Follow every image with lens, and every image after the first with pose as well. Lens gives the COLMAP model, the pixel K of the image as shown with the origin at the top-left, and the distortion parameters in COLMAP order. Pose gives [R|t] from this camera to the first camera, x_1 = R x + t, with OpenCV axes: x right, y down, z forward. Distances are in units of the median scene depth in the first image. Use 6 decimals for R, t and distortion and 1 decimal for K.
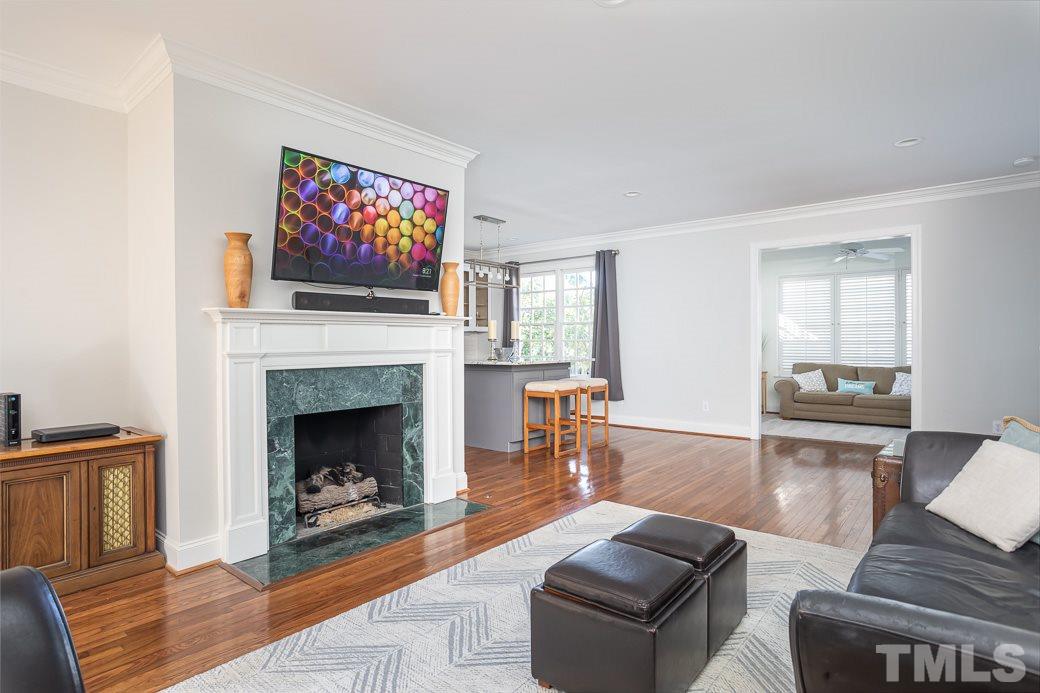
lens RADIAL K [[592.7, 0, 500.1], [0, 592.7, 344.6], [0, 0, 1]] dist [-0.066364, 0.059438]
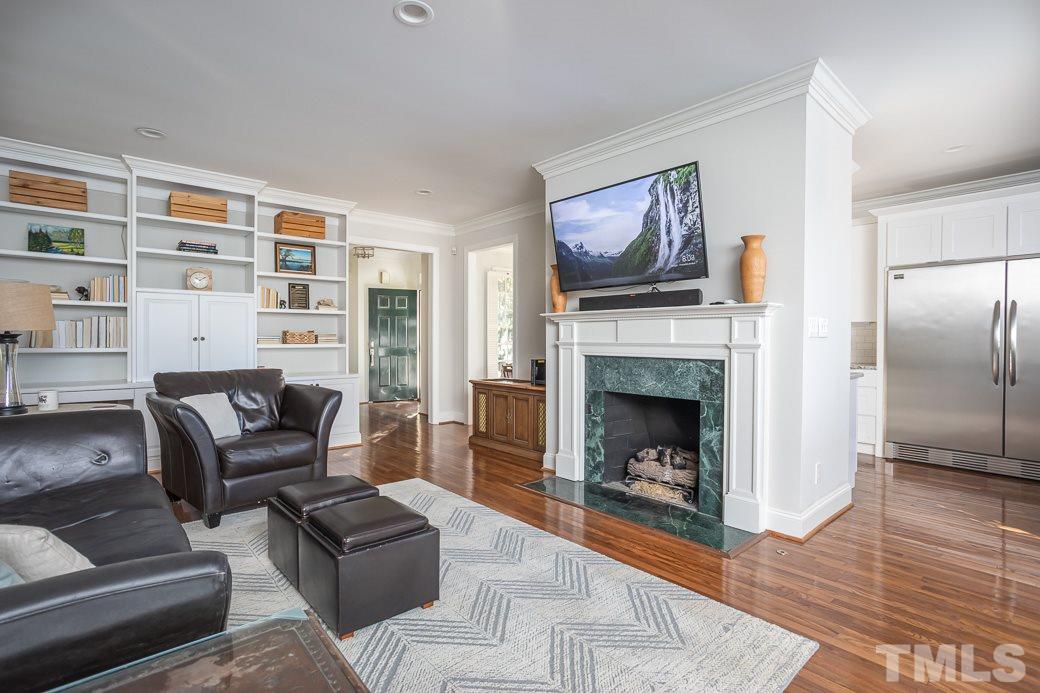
lens RADIAL K [[471.4, 0, 462.5], [0, 471.4, 345.2], [0, 0, 1]] dist [-0.026760, 0.000081]
pose [[-0.217382, 0.019805, -0.975886, 0.659403], [-0.006787, 0.999739, 0.021801, -0.002172], [0.976063, 0.011363, -0.217191, 0.818192]]
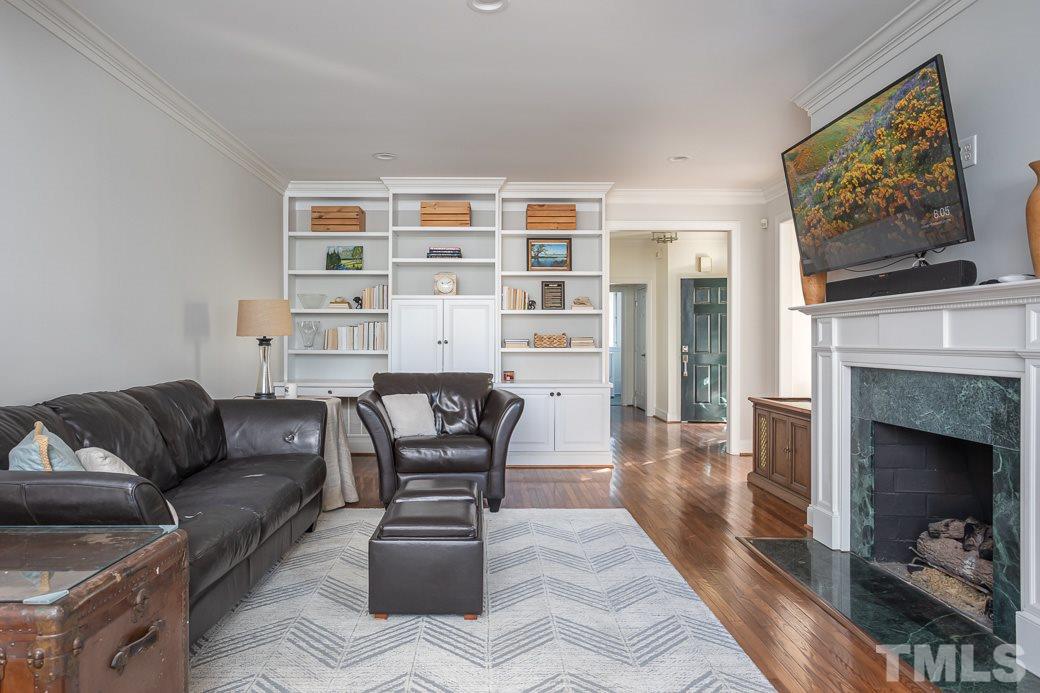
lens RADIAL K [[592.7, 0, 500.1], [0, 592.7, 344.6], [0, 0, 1]] dist [-0.066364, 0.059438]
pose [[-0.748008, 0.009934, -0.663616, 0.564946], [0.000177, 0.999891, 0.014767, -0.004389], [0.663690, 0.010928, -0.747928, 1.137701]]
